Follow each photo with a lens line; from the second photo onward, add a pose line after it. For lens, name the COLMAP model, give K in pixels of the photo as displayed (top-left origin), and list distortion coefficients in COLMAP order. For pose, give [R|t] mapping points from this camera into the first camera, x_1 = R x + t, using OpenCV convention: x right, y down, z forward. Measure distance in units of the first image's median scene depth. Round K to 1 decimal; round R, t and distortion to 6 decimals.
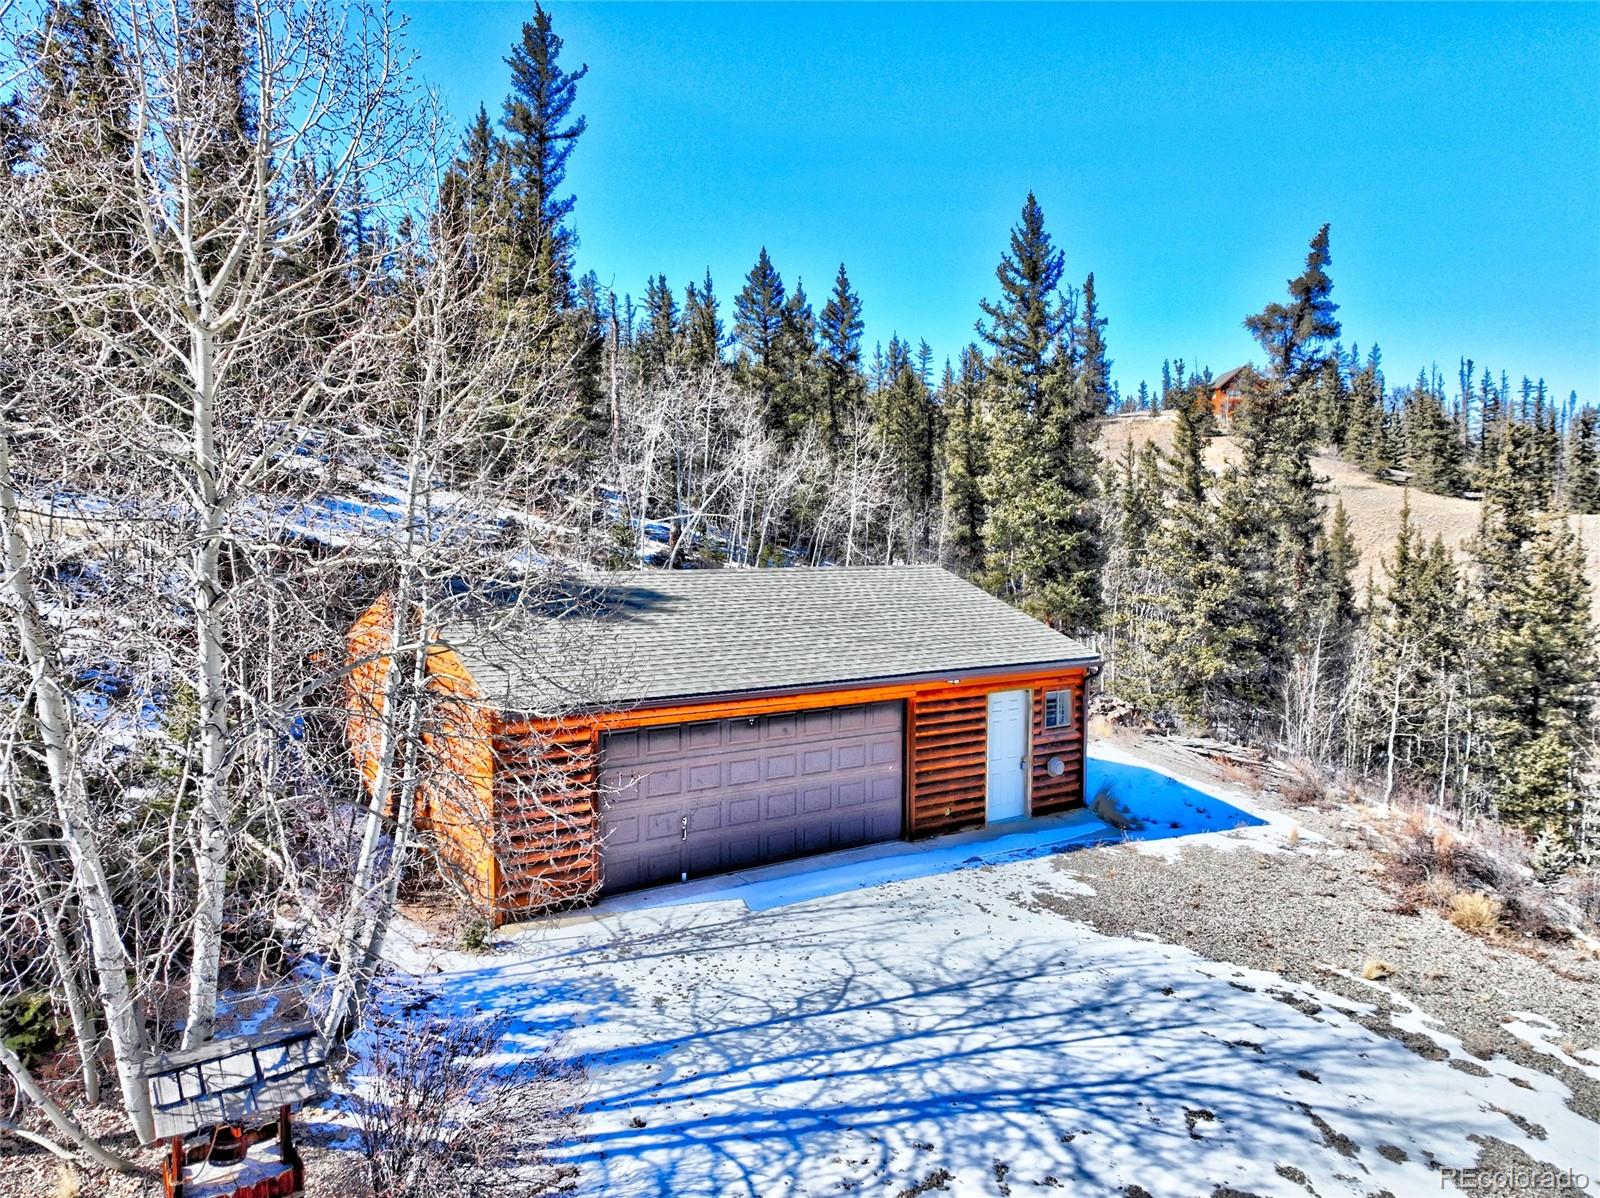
lens RADIAL K [[1127.4, 0, 798.5], [0, 1127.4, 616.9], [0, 0, 1]] dist [0.000853, 0.001788]
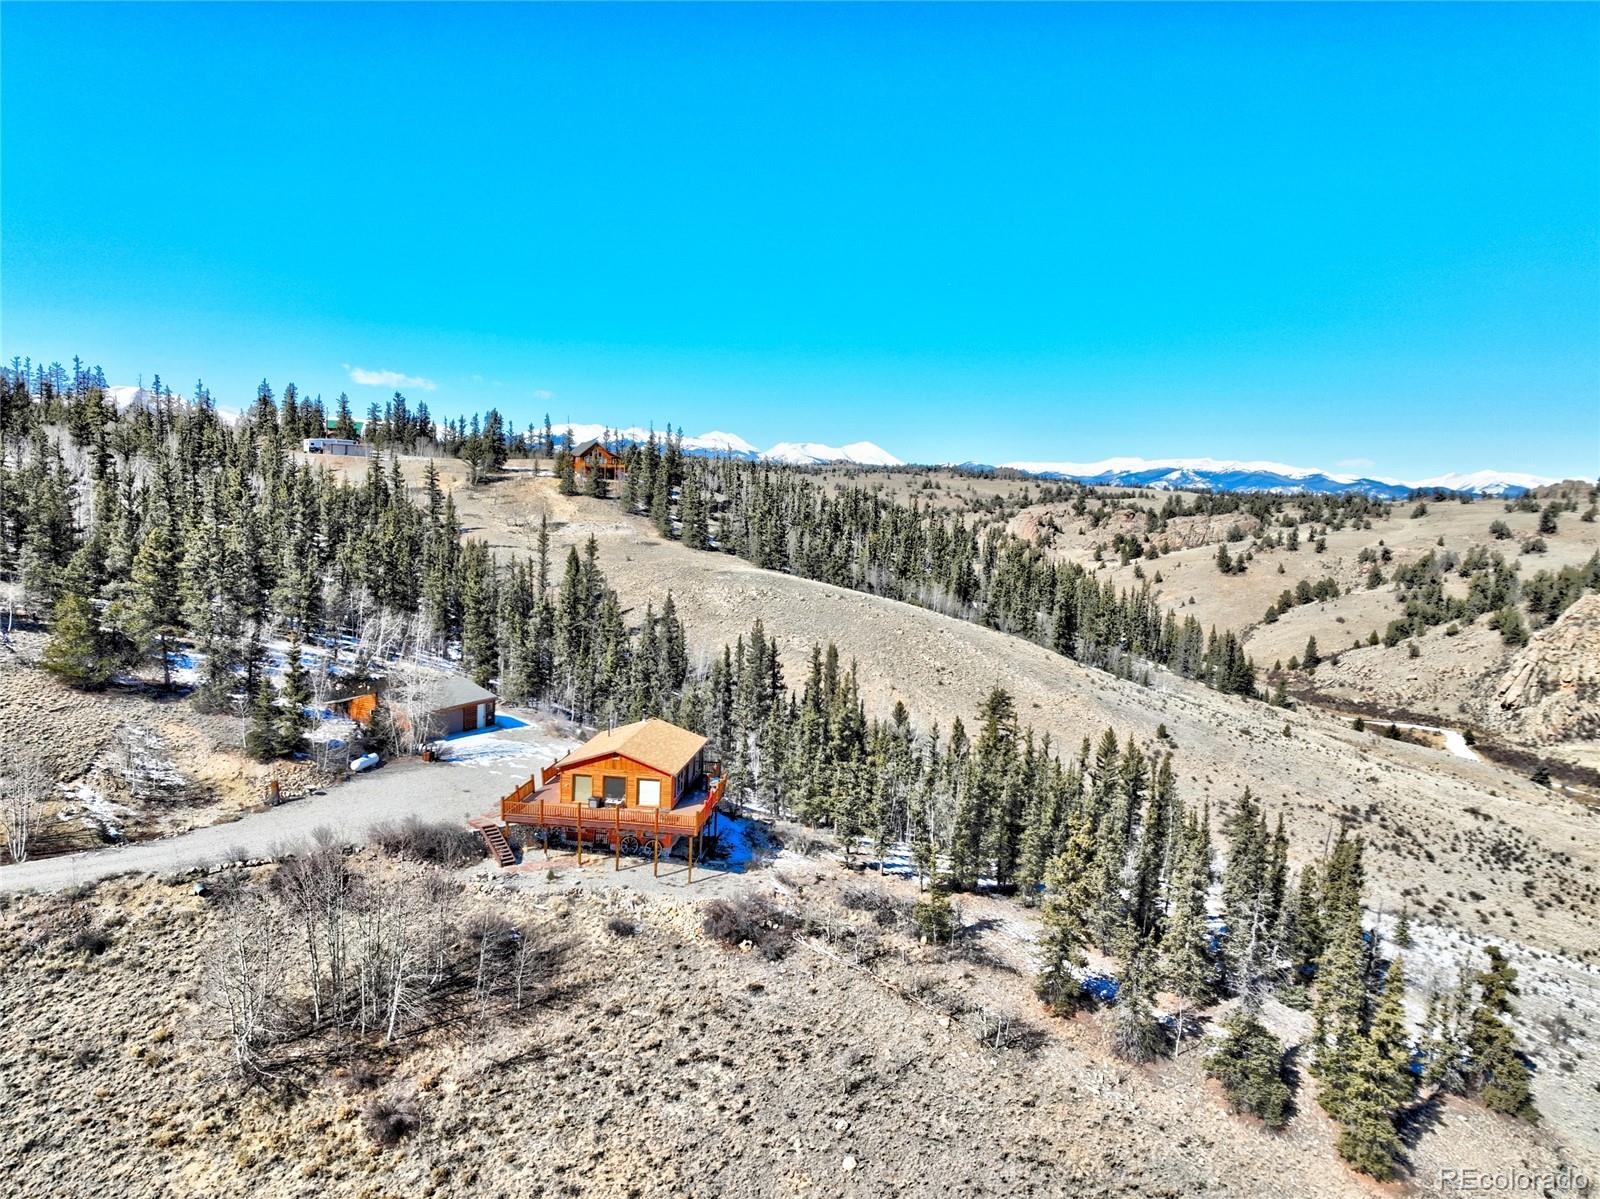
lens RADIAL K [[1121.7, 0, 800.0], [0, 1121.7, 599.5], [0, 0, 1]] dist [0.003153, 0.004068]
pose [[0.867333, -0.018509, 0.497384, -0.556562], [0.005276, 0.999594, 0.027998, -0.278837], [-0.497700, -0.021659, 0.867079, -2.134679]]
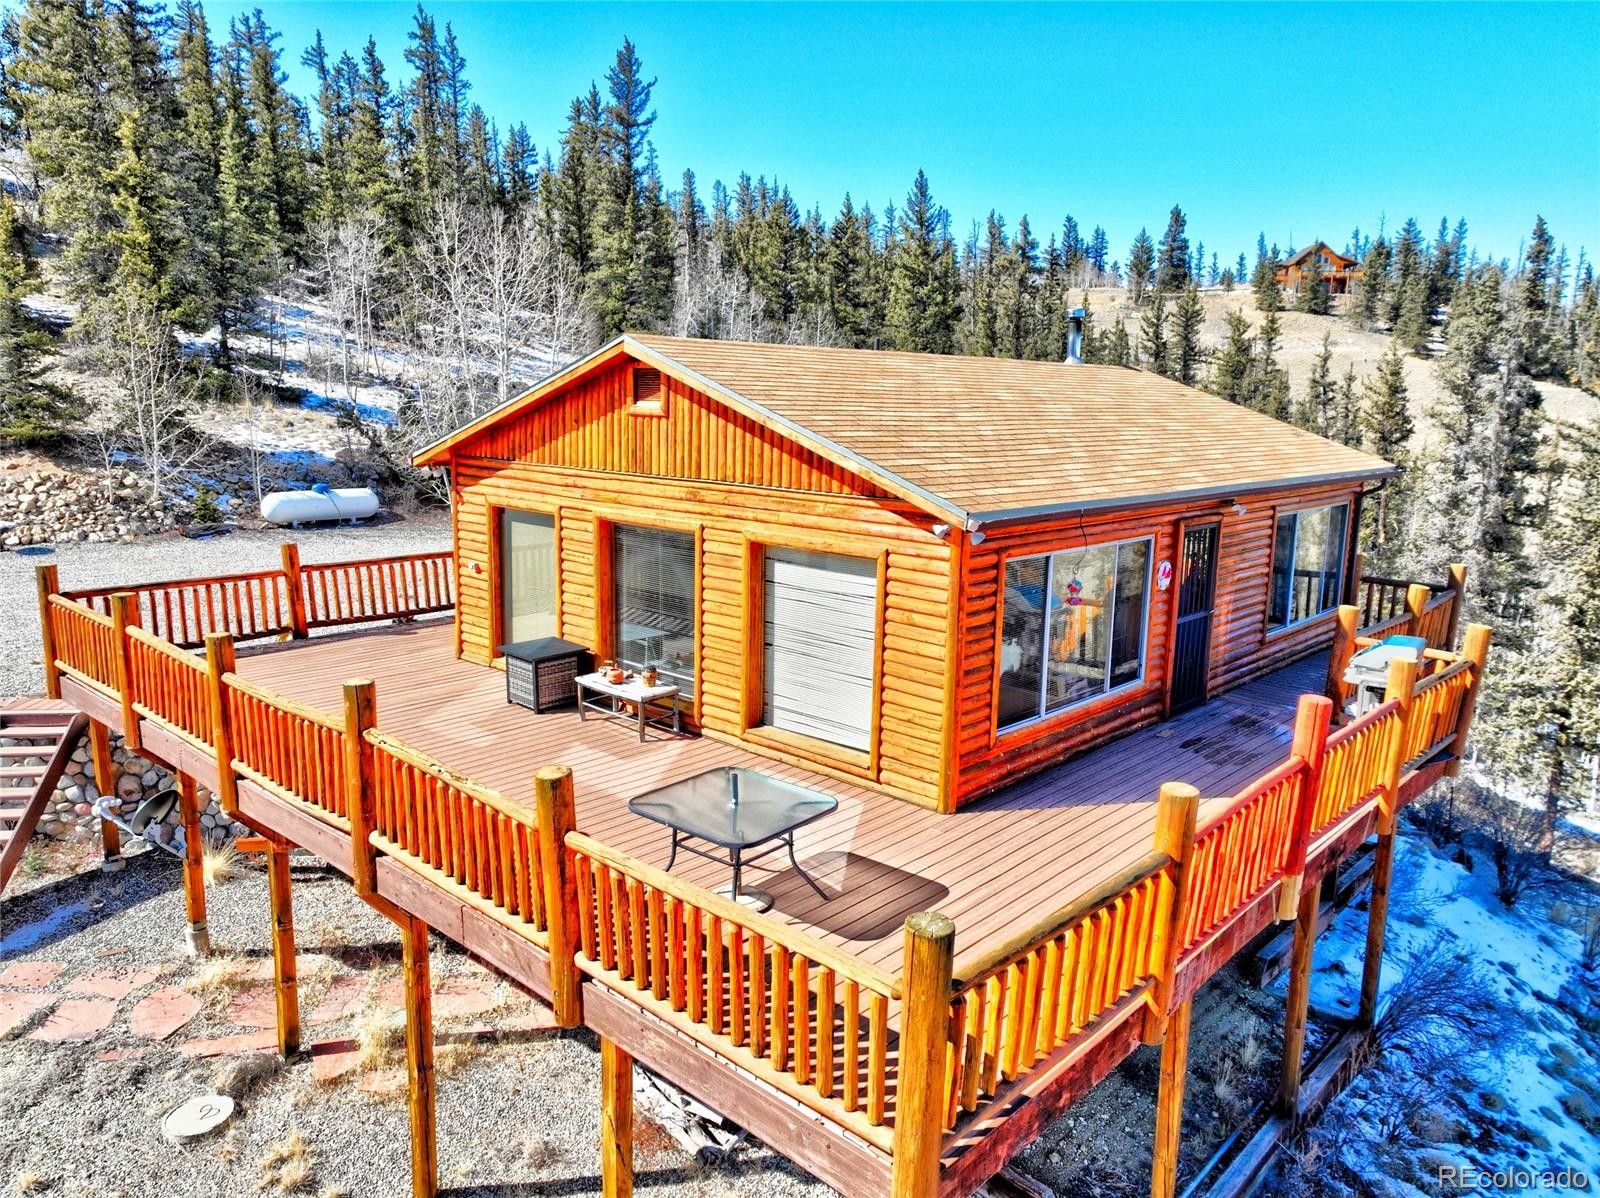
lens RADIAL K [[1127.7, 0, 804.4], [0, 1127.7, 598.4], [0, 0, 1]] dist [-0.000750, 0.014934]
pose [[0.994100, 0.033780, -0.103073, 0.200098], [-0.023533, 0.994804, 0.099056, 0.068339], [0.105883, -0.096046, 0.989729, -0.593722]]
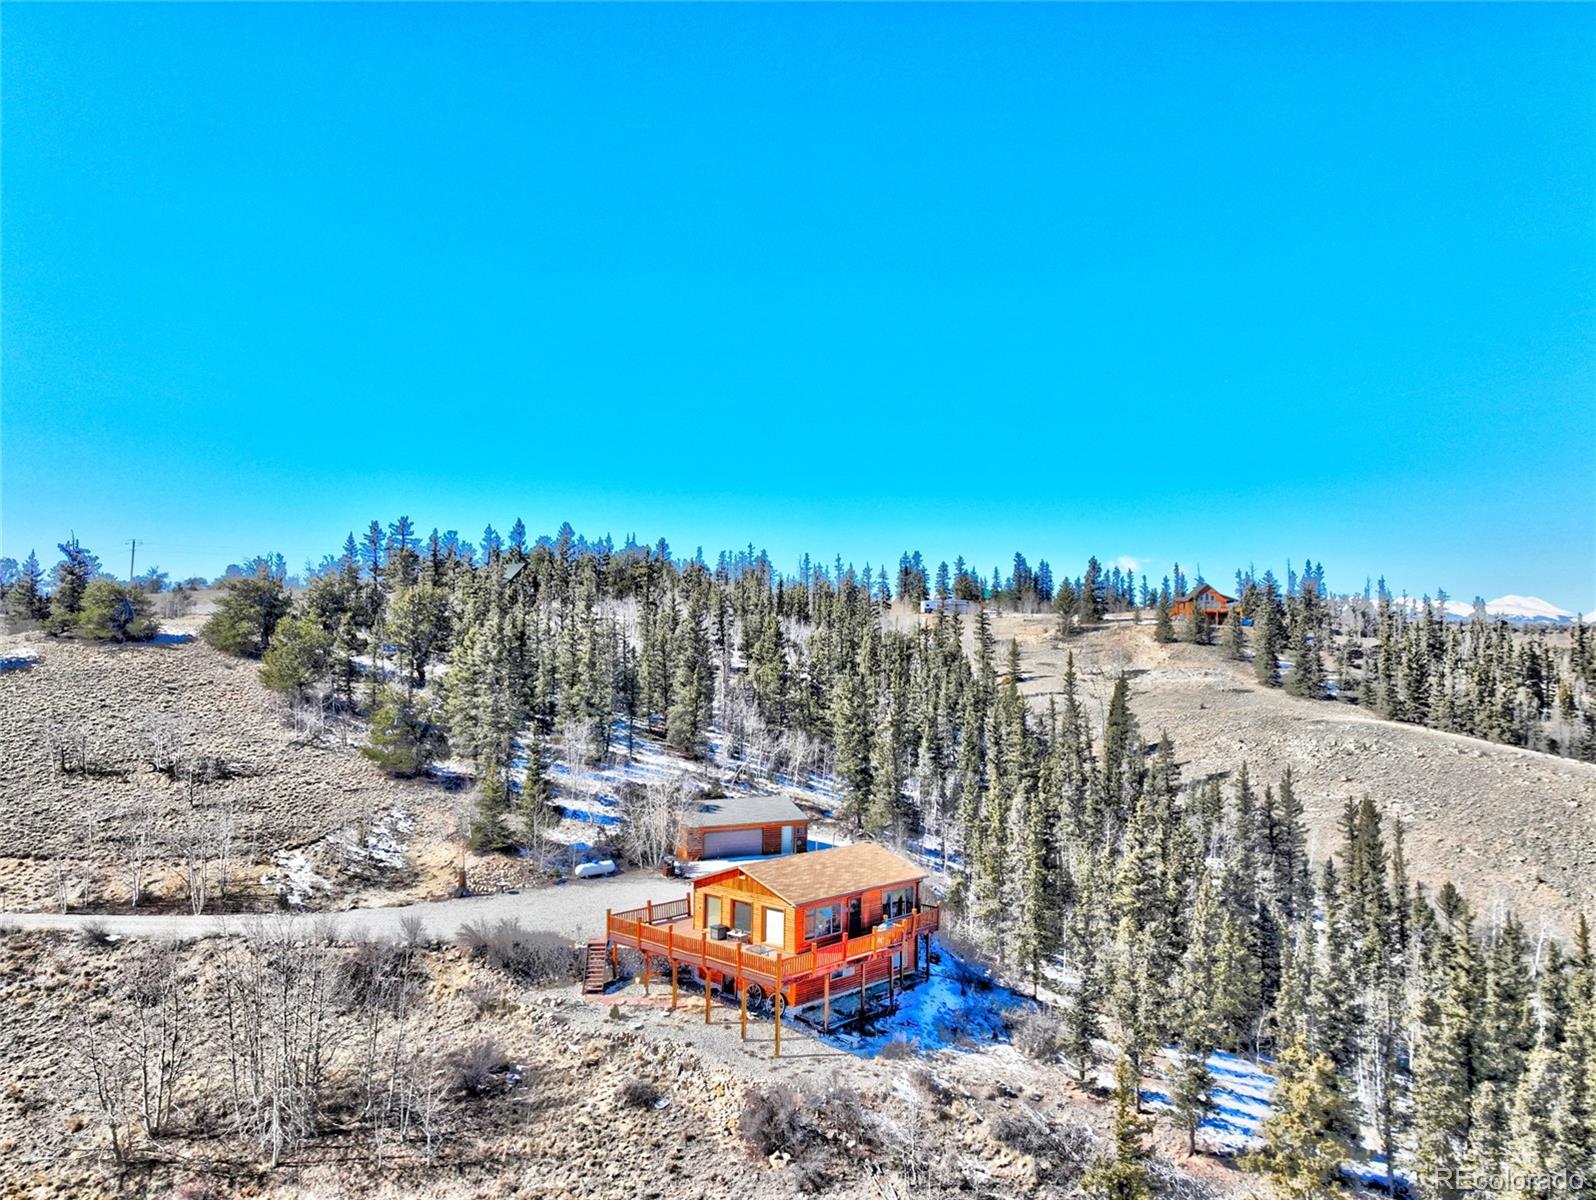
lens RADIAL K [[1124.9, 0, 802.4], [0, 1124.9, 599.4], [0, 0, 1]] dist [-0.000750, 0.014934]
pose [[0.993164, -0.004727, -0.116629, 0.388618], [-0.010731, 0.991251, -0.131557, -0.126119], [0.116231, 0.131909, 0.984424, -1.844720]]
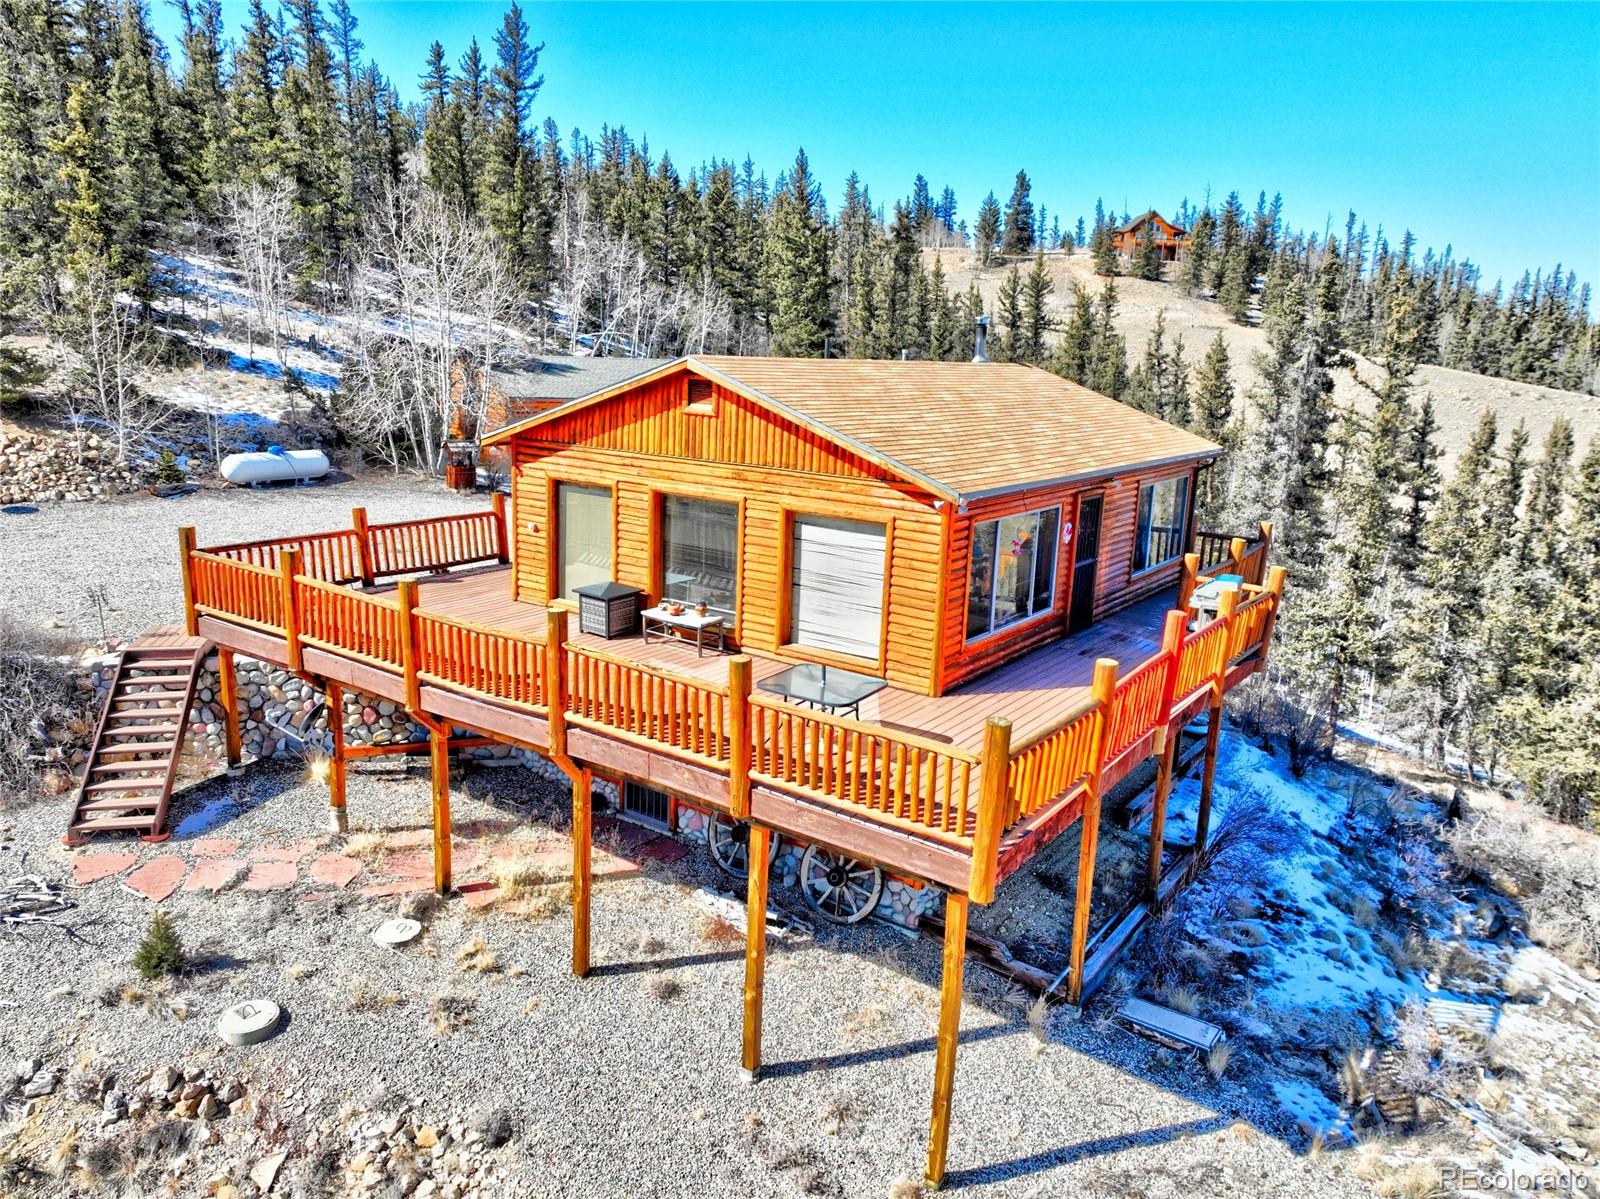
lens RADIAL K [[1127.7, 0, 804.4], [0, 1127.7, 598.9], [0, 0, 1]] dist [-0.000750, 0.014934]
pose [[0.999150, 0.027197, 0.030990, 0.153284], [-0.031239, 0.989874, 0.138471, 0.058876], [-0.026910, -0.139321, 0.989881, -0.703071]]
